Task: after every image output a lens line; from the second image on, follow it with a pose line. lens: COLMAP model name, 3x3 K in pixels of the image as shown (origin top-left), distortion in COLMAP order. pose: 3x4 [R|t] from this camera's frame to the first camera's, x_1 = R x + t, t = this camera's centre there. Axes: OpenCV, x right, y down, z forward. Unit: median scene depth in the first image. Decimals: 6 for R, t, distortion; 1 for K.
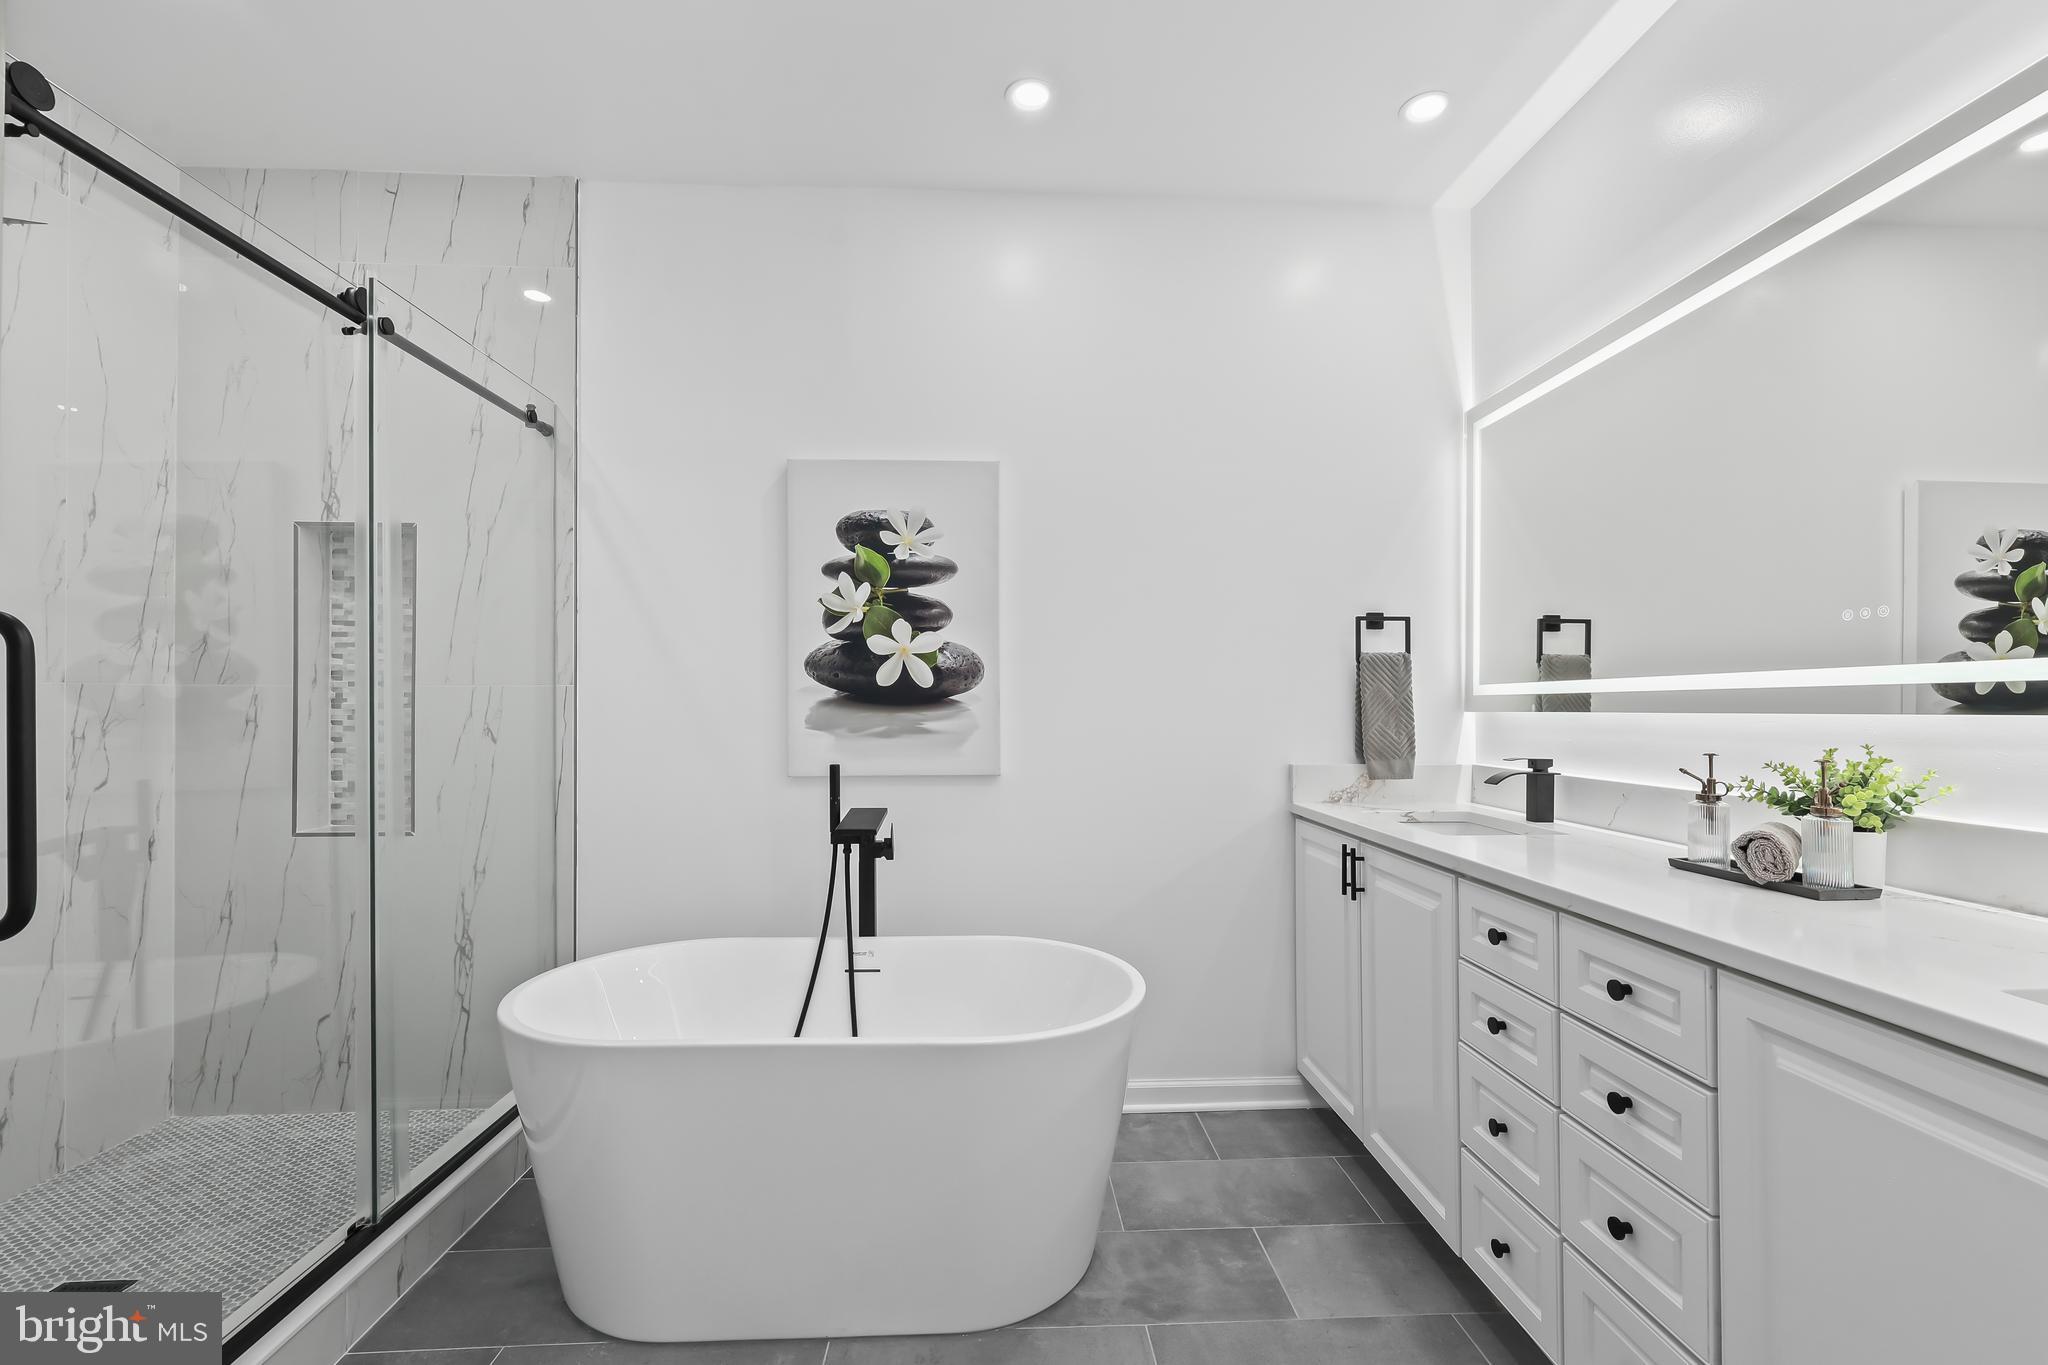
lens RADIAL K [[877.2, 0, 1020.1], [0, 877.2, 699.9], [0, 0, 1]] dist [-0.000274, 0.000114]
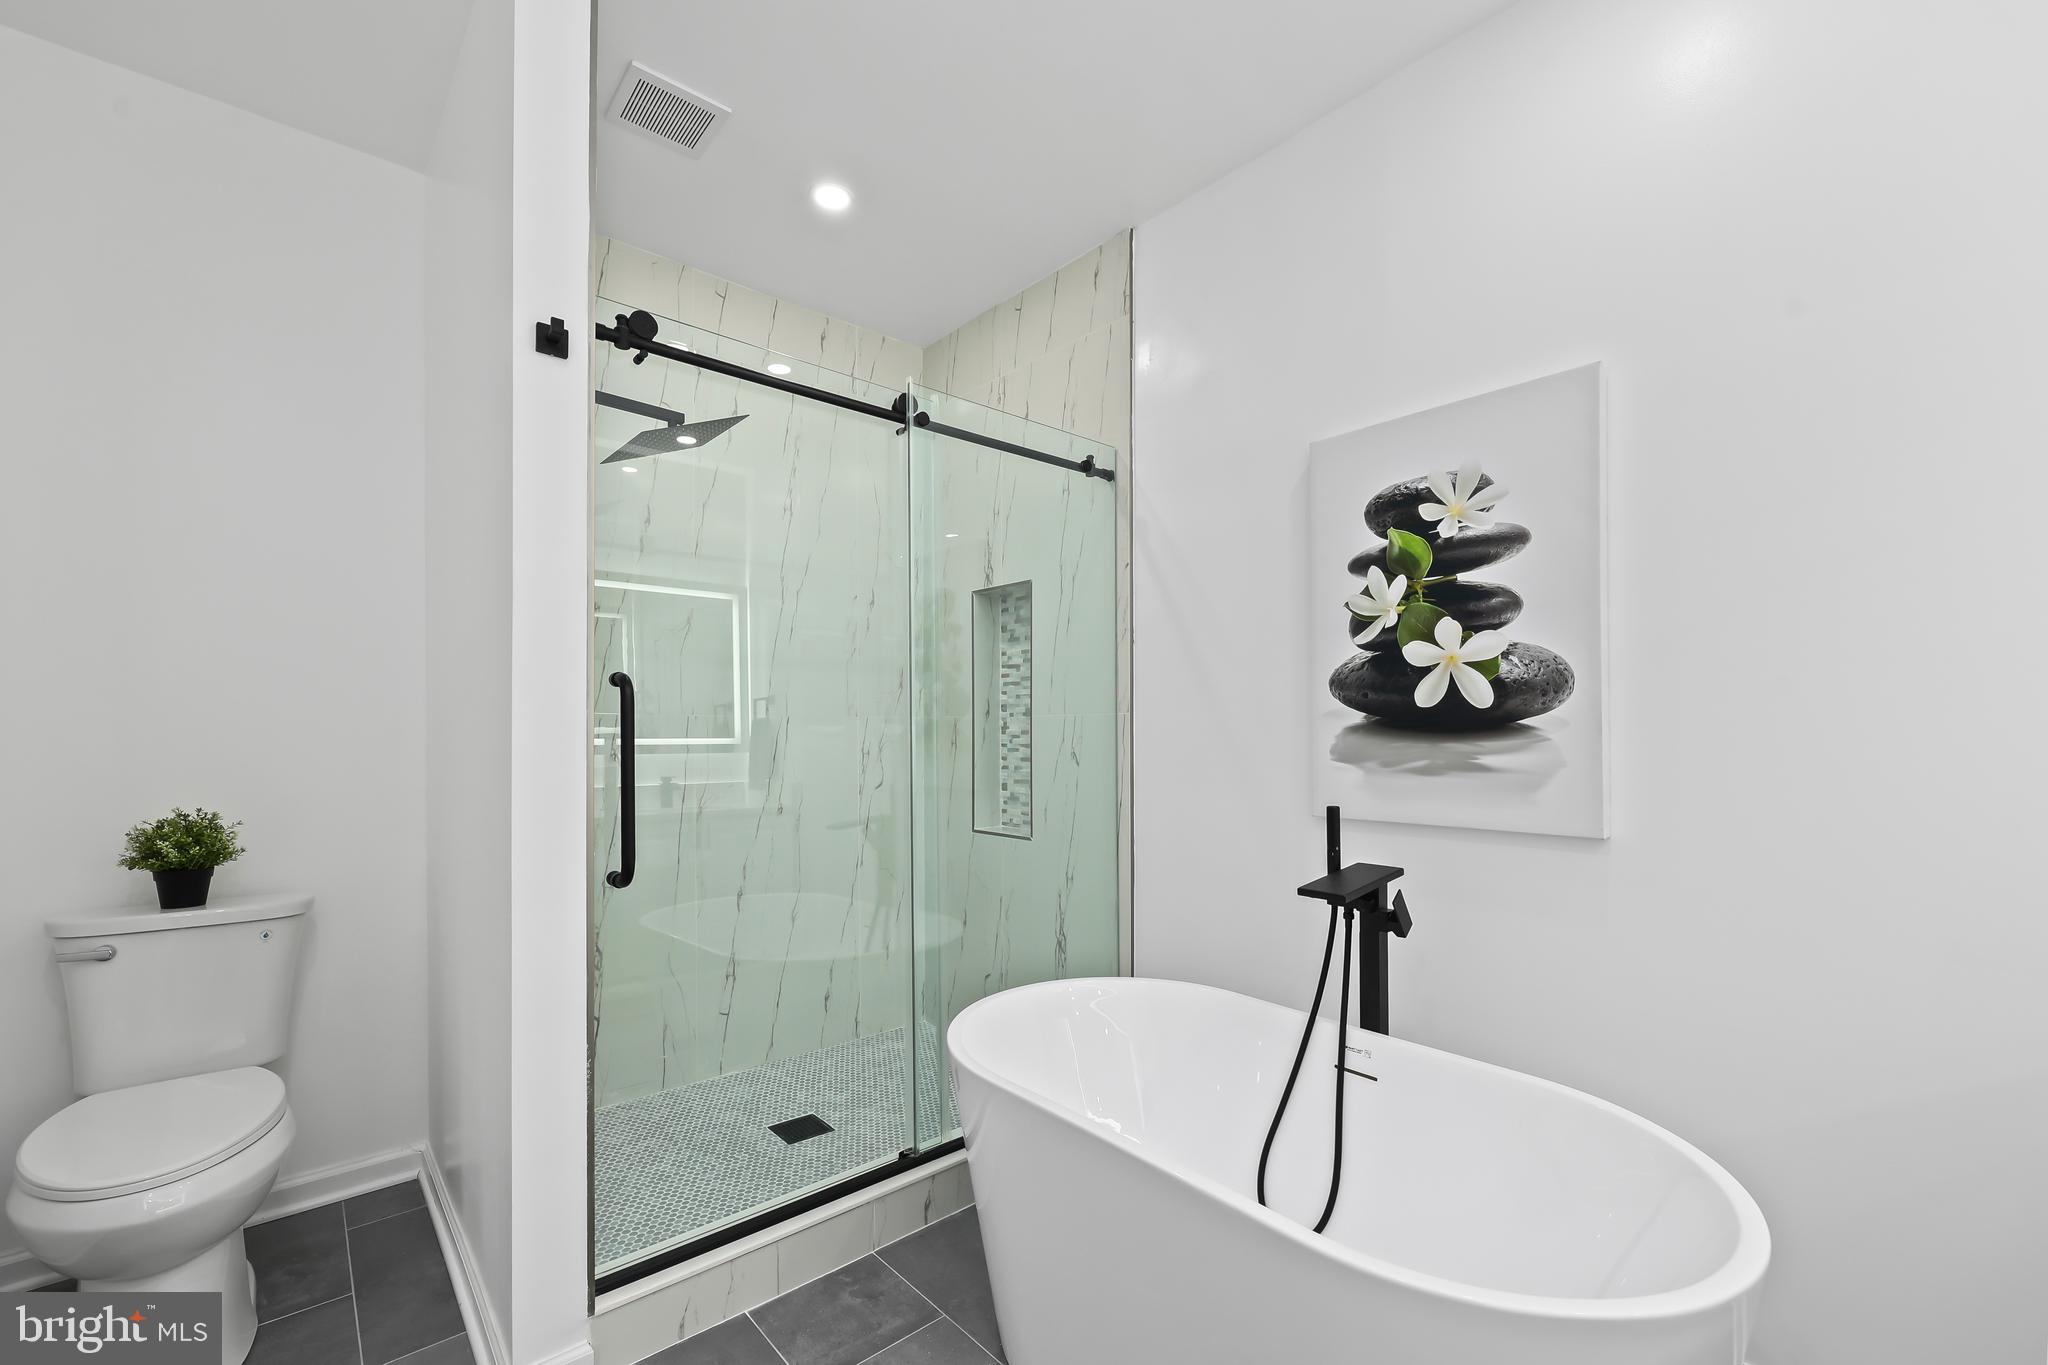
lens RADIAL K [[839.2, 0, 1024.5], [0, 839.2, 730.6], [0, 0, 1]] dist [-0.000732, 0.000000]
pose [[0.633033, 0.000076, -0.774124, 0.189530], [0.004943, 0.999979, 0.004140, -0.000295], [0.774109, -0.006447, 0.633020, 0.268325]]
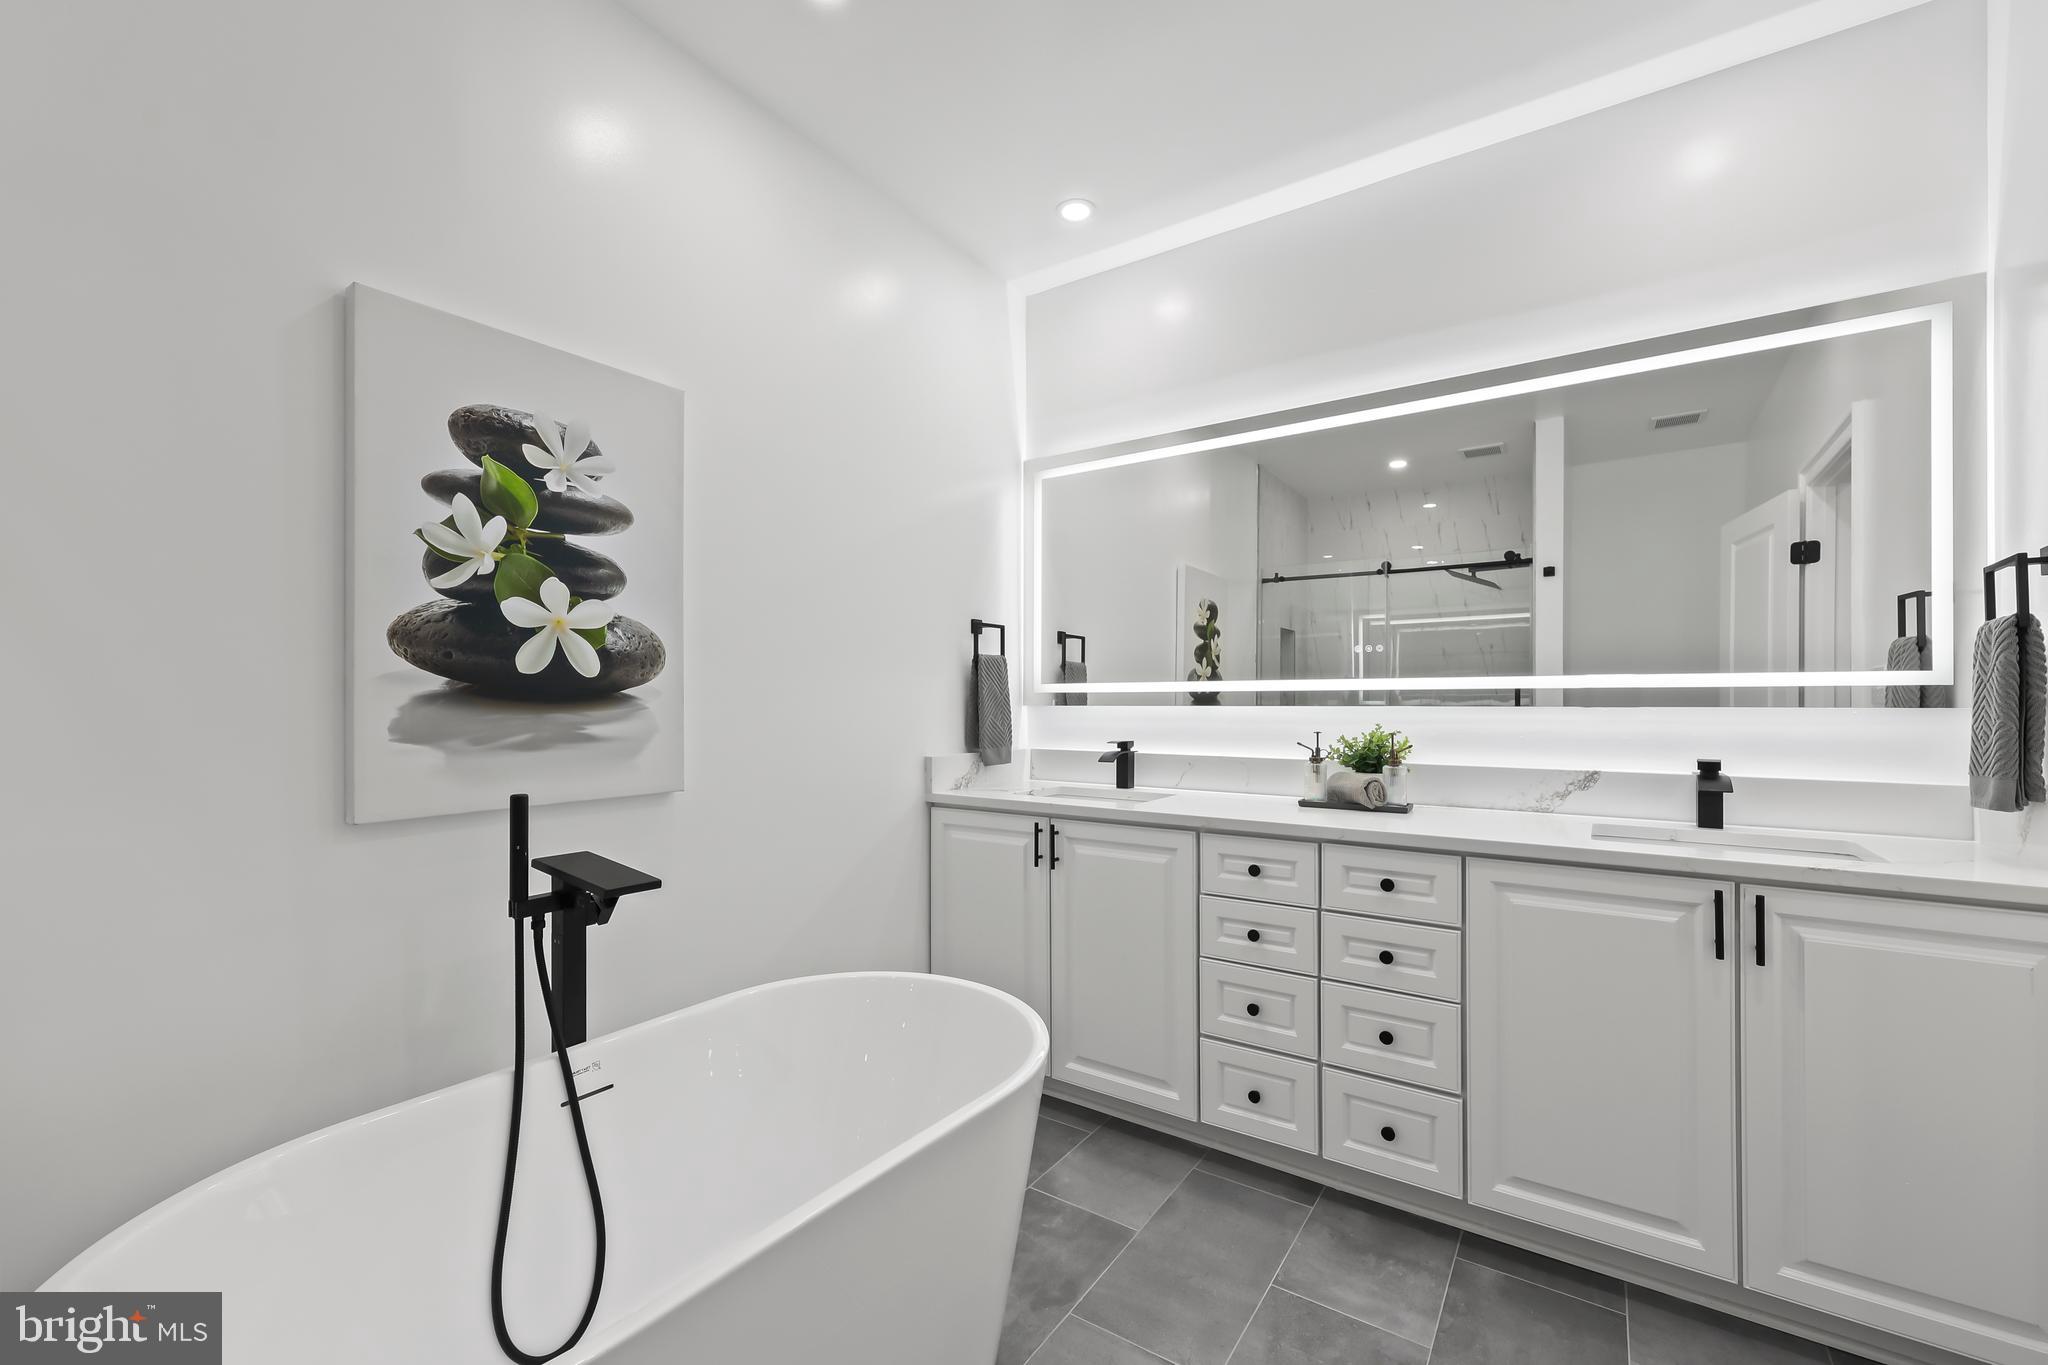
lens RADIAL K [[840.1, 0, 1012.0], [0, 840.1, 696.0], [0, 0, 1]] dist [-0.000237, 0.000008]
pose [[0.602159, 0.002612, 0.798372, -0.447298], [-0.005337, 0.999985, 0.000754, -0.001156], [-0.798358, -0.004715, 0.602164, 0.312090]]
